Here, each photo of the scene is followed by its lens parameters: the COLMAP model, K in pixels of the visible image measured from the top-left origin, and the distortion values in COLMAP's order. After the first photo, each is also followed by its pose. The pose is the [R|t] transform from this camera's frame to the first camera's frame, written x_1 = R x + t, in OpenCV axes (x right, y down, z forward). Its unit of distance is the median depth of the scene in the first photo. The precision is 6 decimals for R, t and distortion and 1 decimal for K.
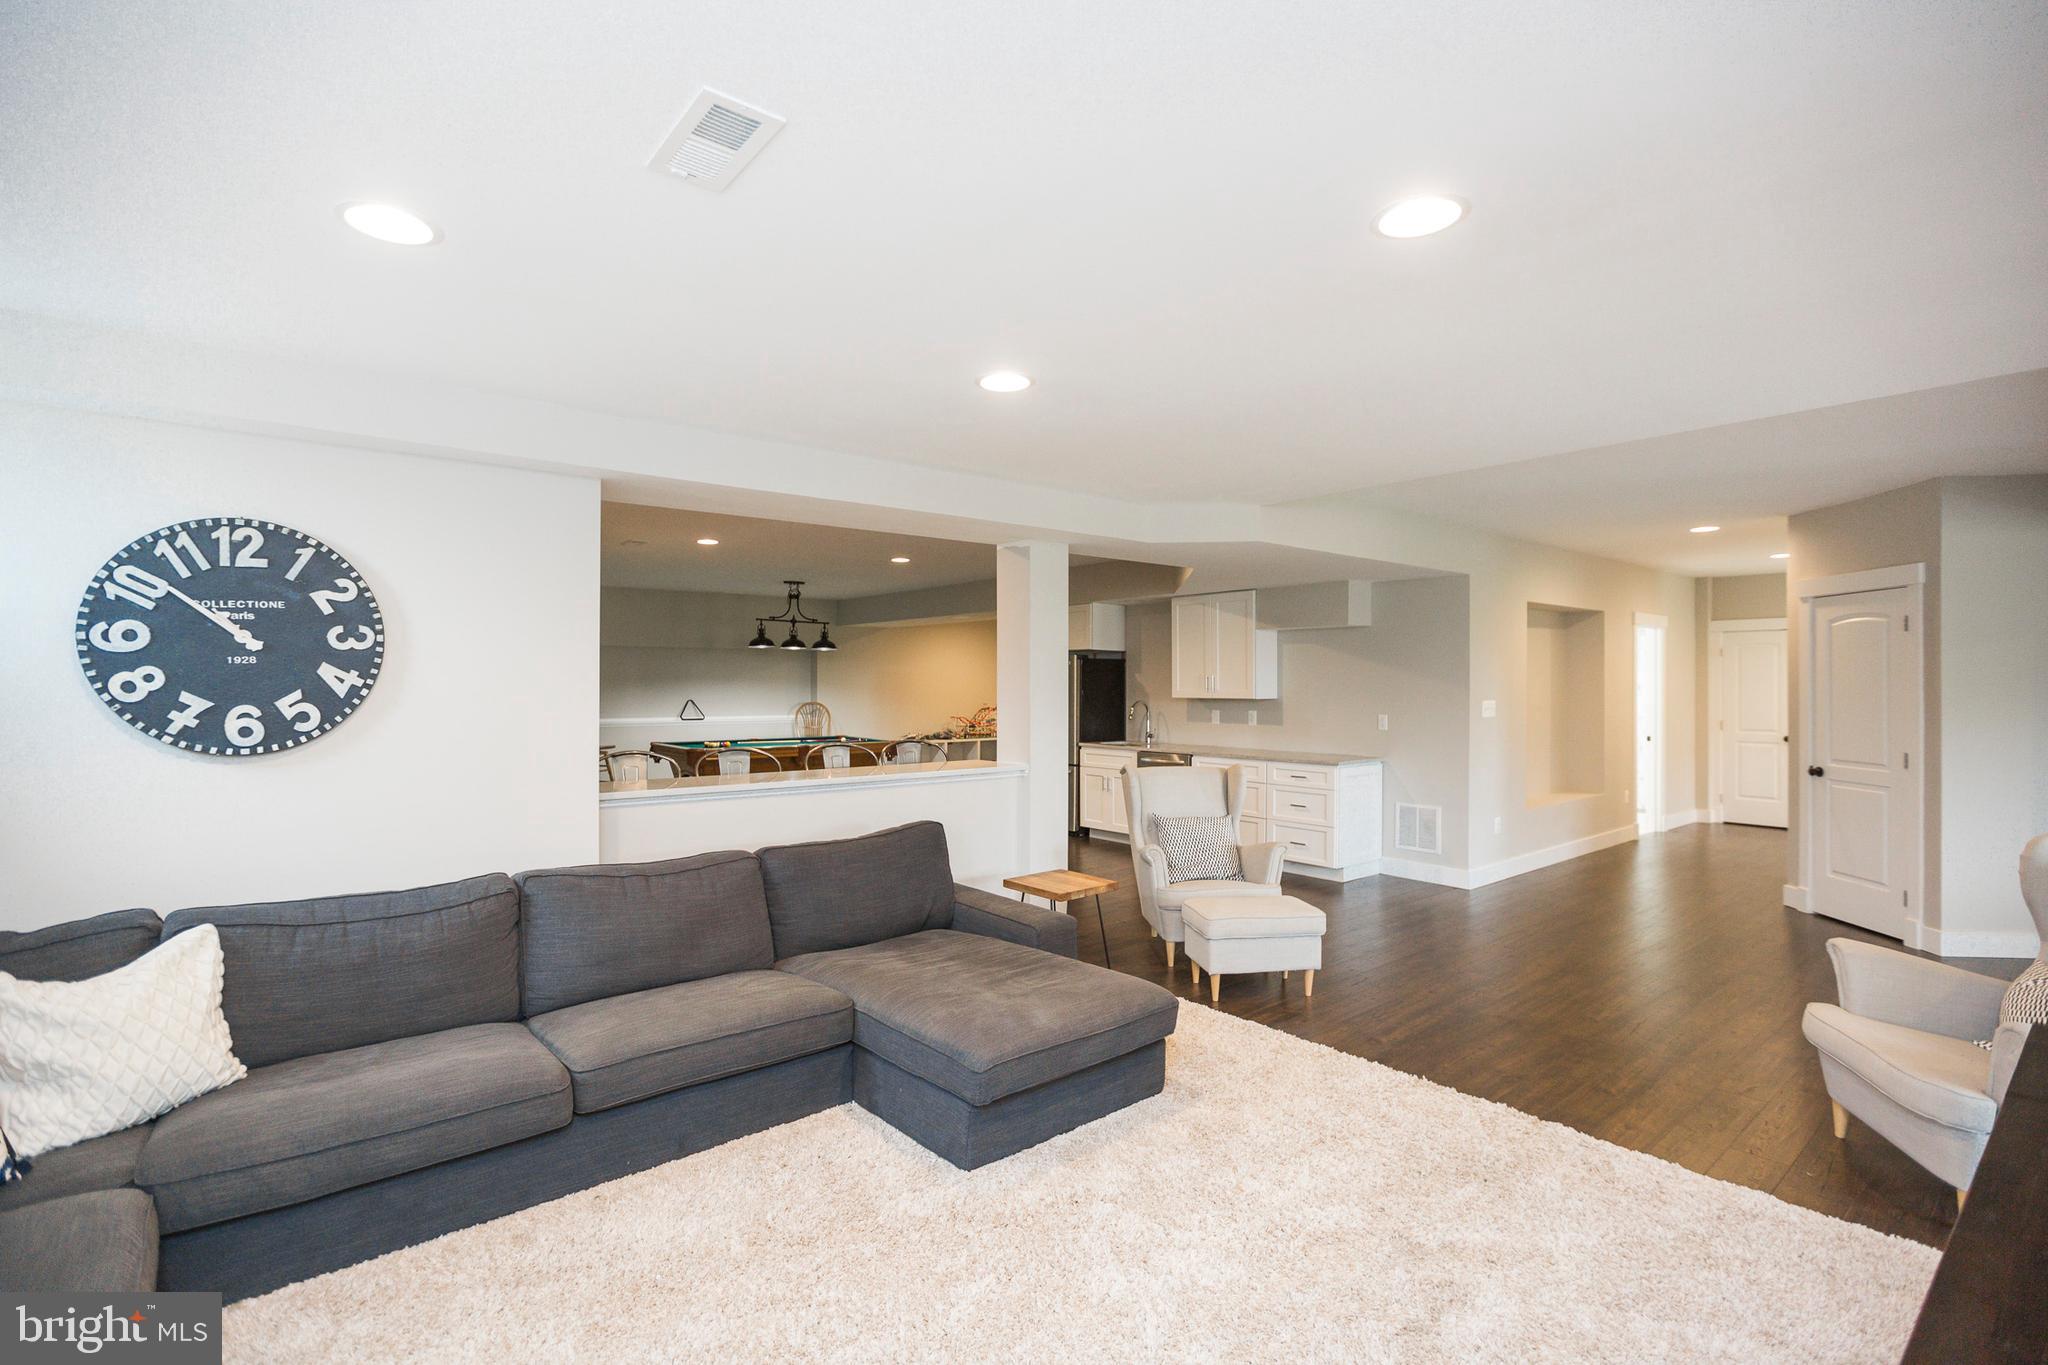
lens RADIAL K [[942.9, 0, 1029.4], [0, 942.9, 684.2], [0, 0, 1]] dist [-0.010599, 0.004320]
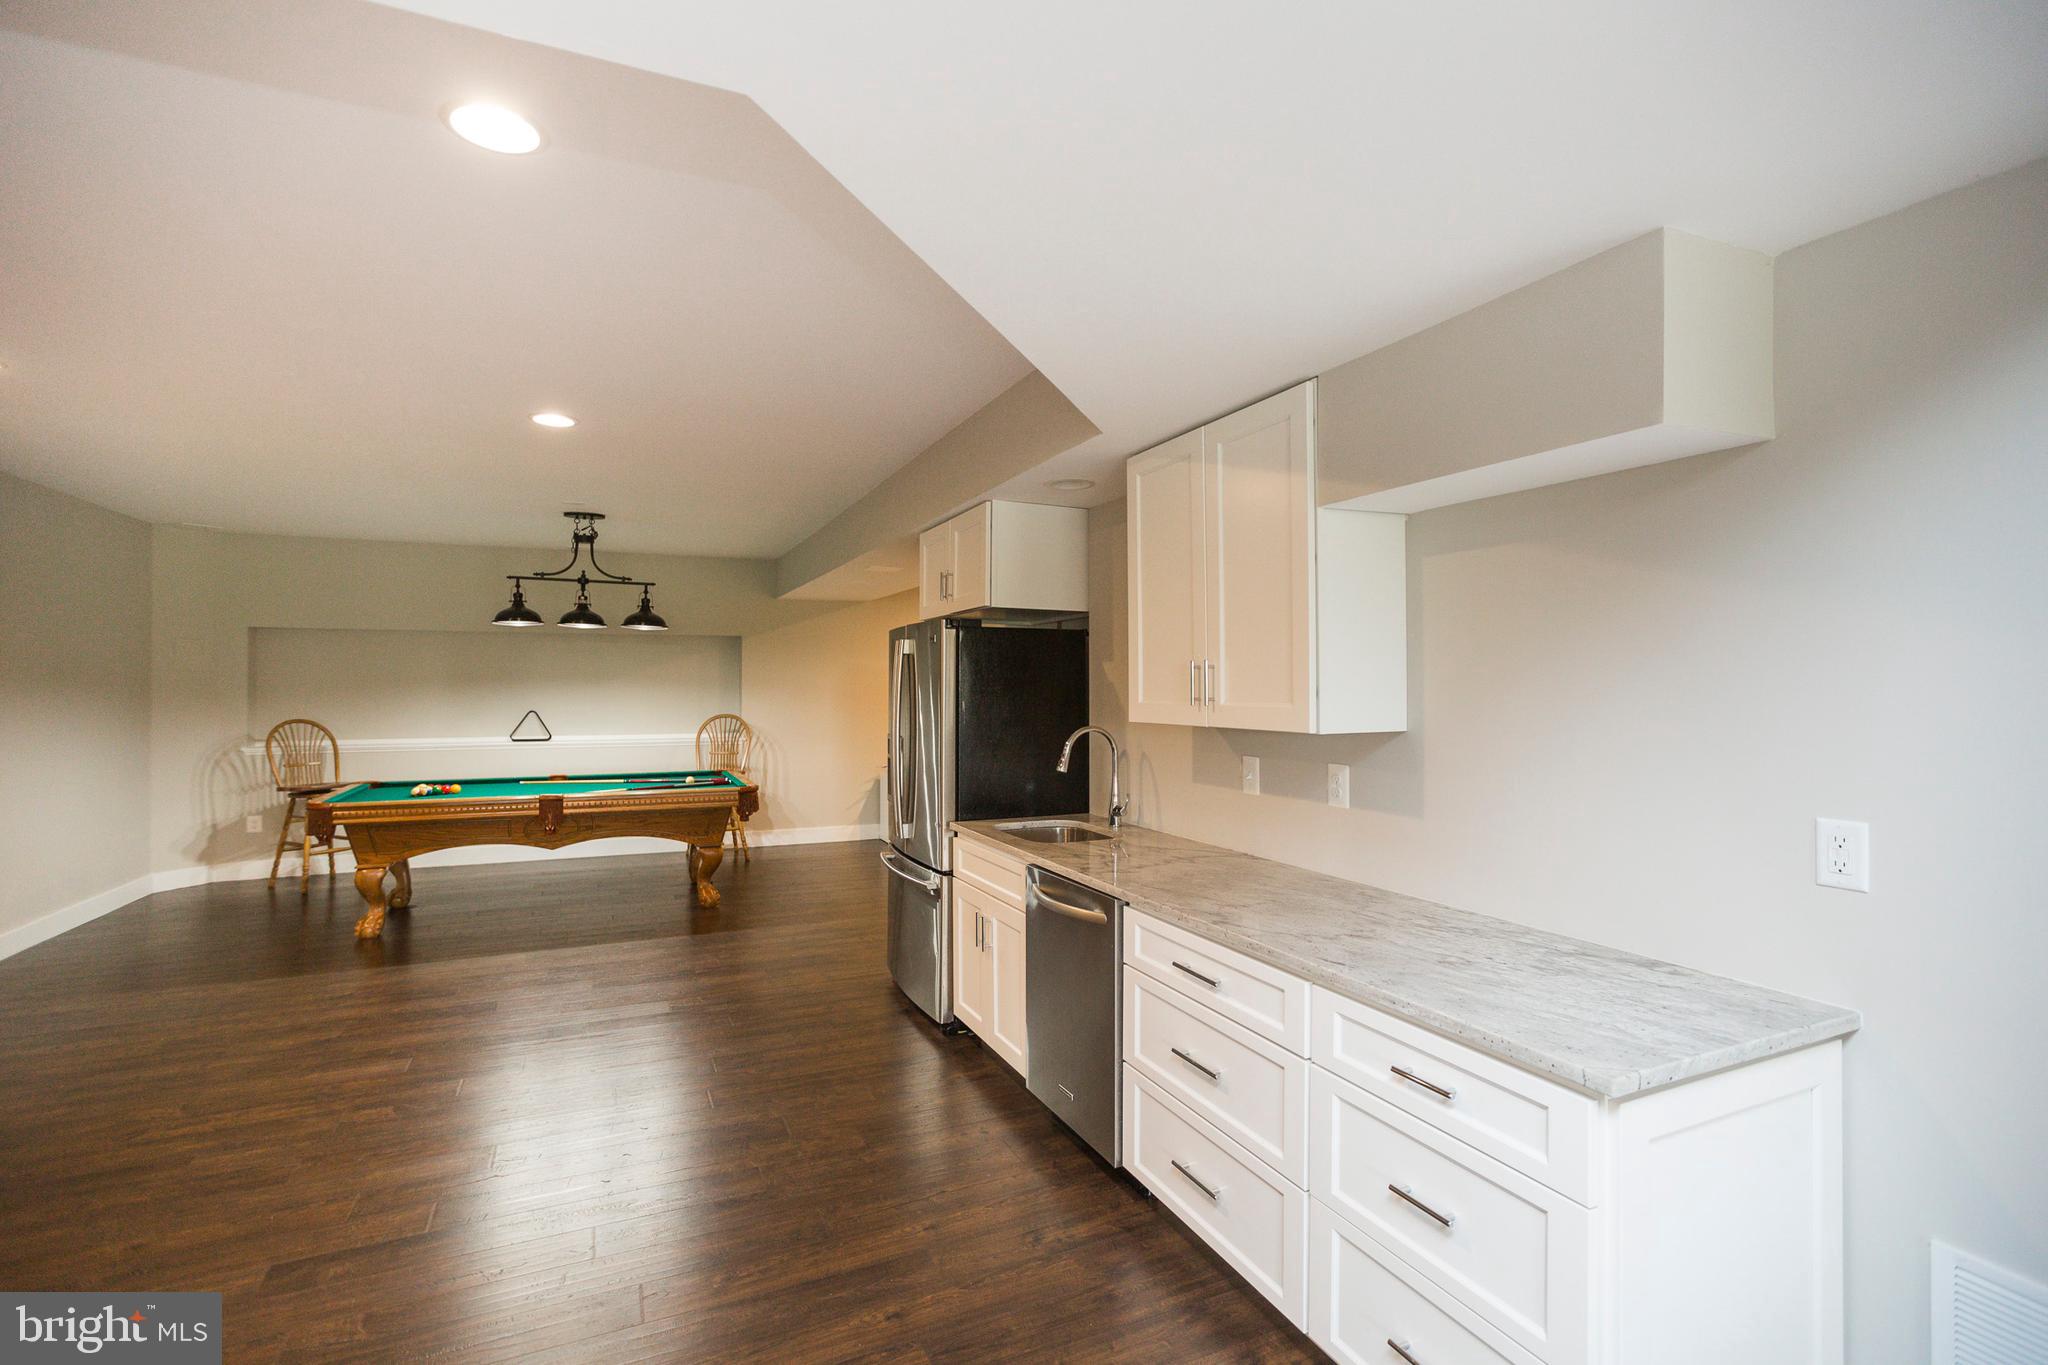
lens RADIAL K [[942.9, 0, 1010.1], [0, 942.9, 677.8], [0, 0, 1]] dist [-0.010599, 0.004320]
pose [[0.959014, -0.003692, -0.283334, 0.178001], [0.000972, 0.999952, -0.009741, 0.000196], [0.283357, 0.009066, 0.958972, 0.522753]]
